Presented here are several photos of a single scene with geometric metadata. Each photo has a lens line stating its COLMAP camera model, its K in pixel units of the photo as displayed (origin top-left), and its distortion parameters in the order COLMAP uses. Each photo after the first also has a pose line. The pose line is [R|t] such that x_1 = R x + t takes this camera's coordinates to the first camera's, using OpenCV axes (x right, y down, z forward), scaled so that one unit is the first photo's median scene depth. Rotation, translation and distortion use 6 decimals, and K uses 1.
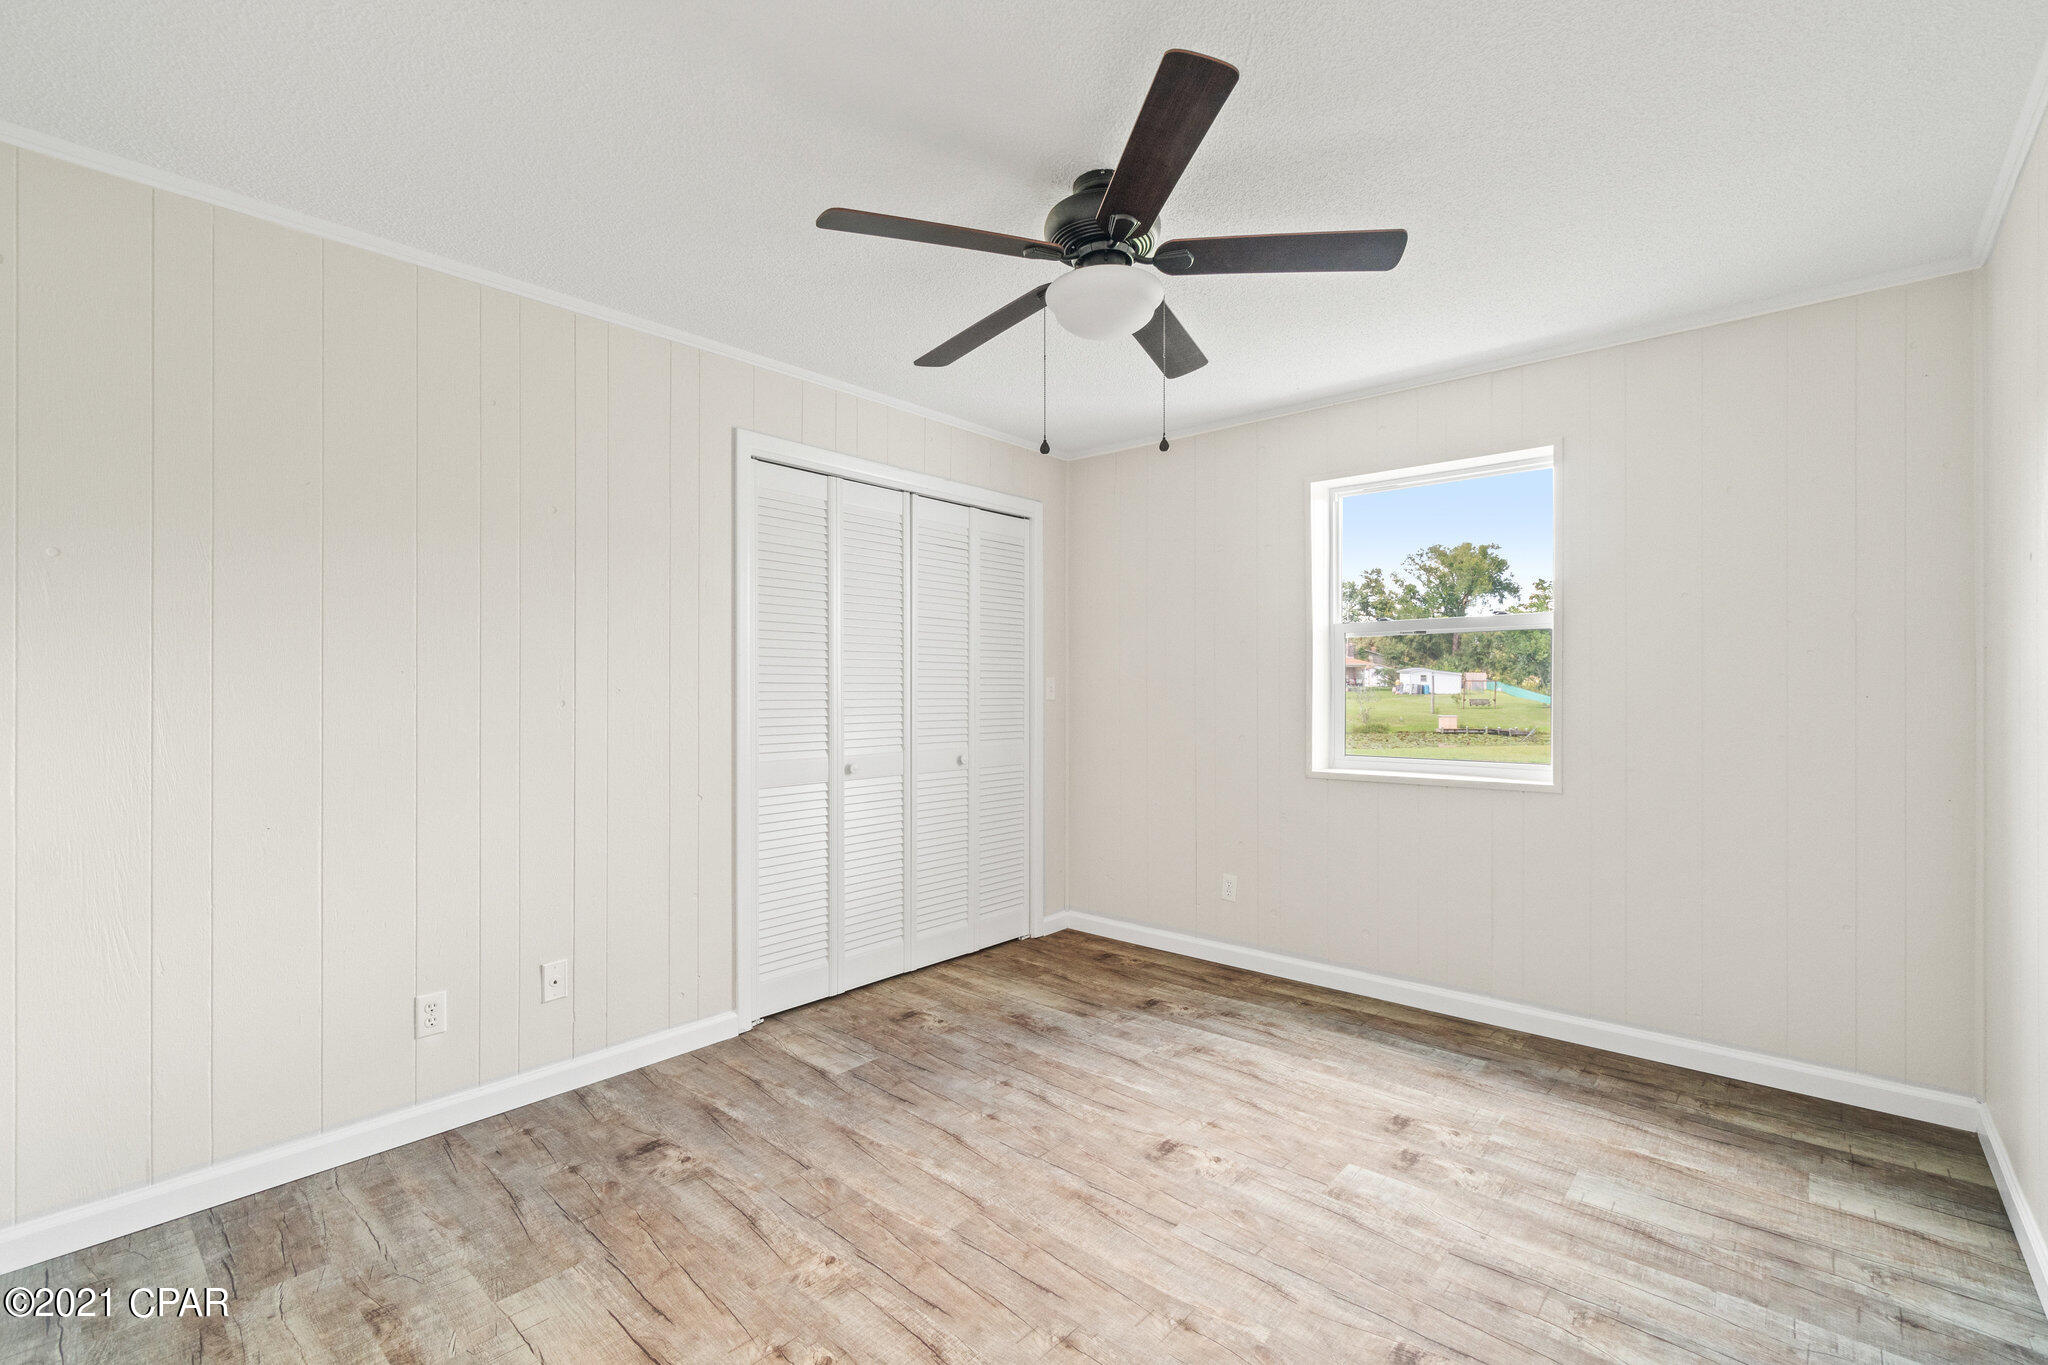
lens RADIAL K [[883.7, 0, 1022.6], [0, 883.7, 685.7], [0, 0, 1]] dist [-0.006496, 0.001873]
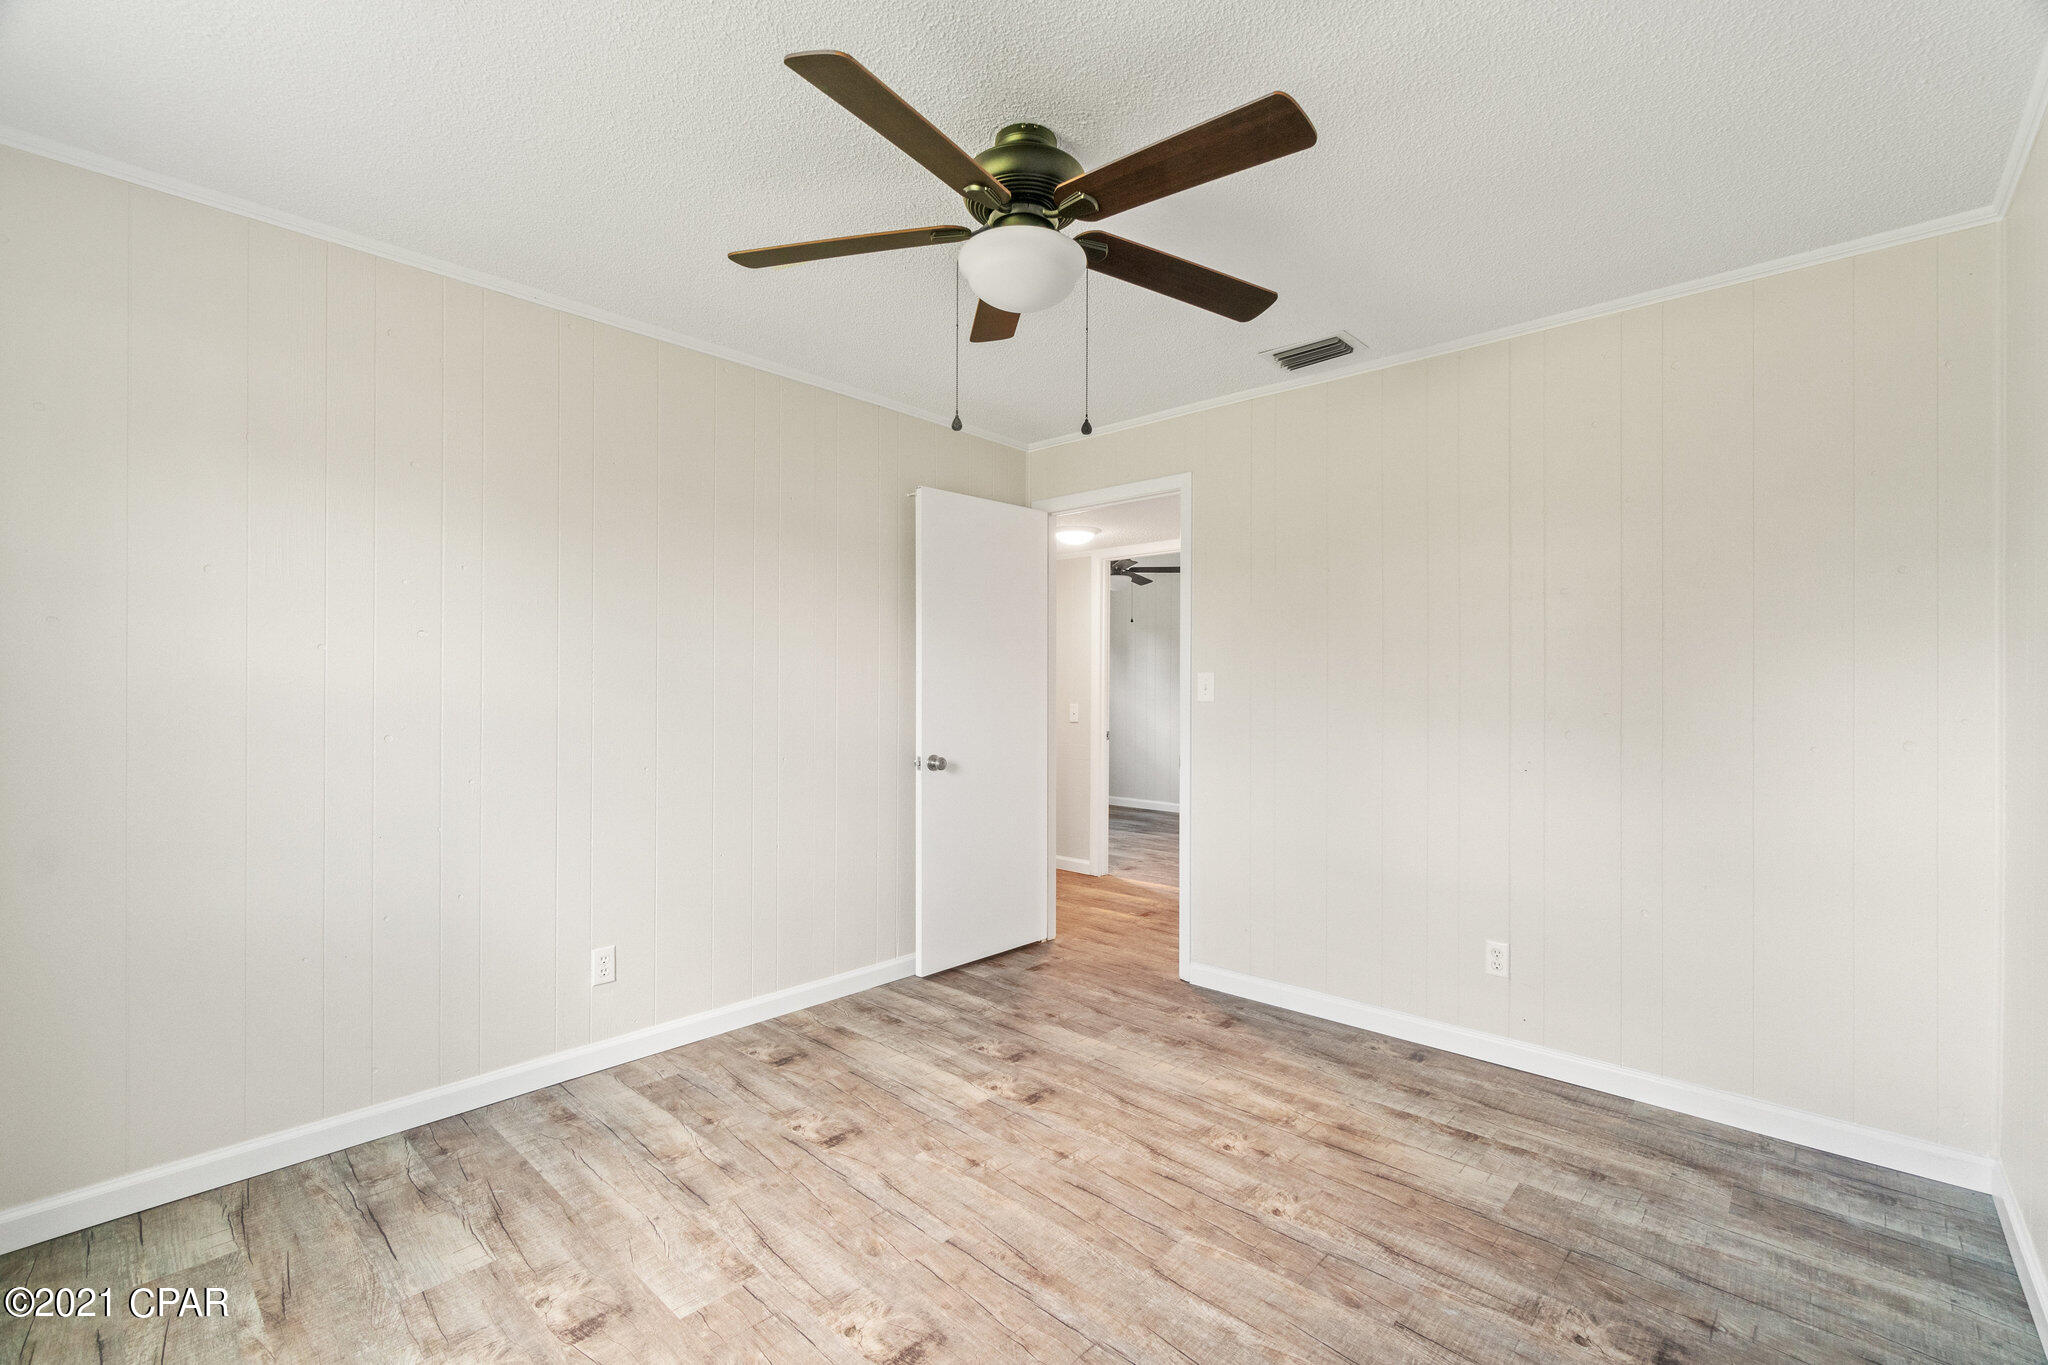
lens RADIAL K [[883.7, 0, 1024.8], [0, 883.7, 685.8], [0, 0, 1]] dist [-0.006496, 0.001873]
pose [[-0.999875, -0.004703, 0.015082, 0.076800], [-0.004773, 0.999978, -0.004587, 0.004416], [-0.015060, -0.004659, -0.999876, 1.983365]]
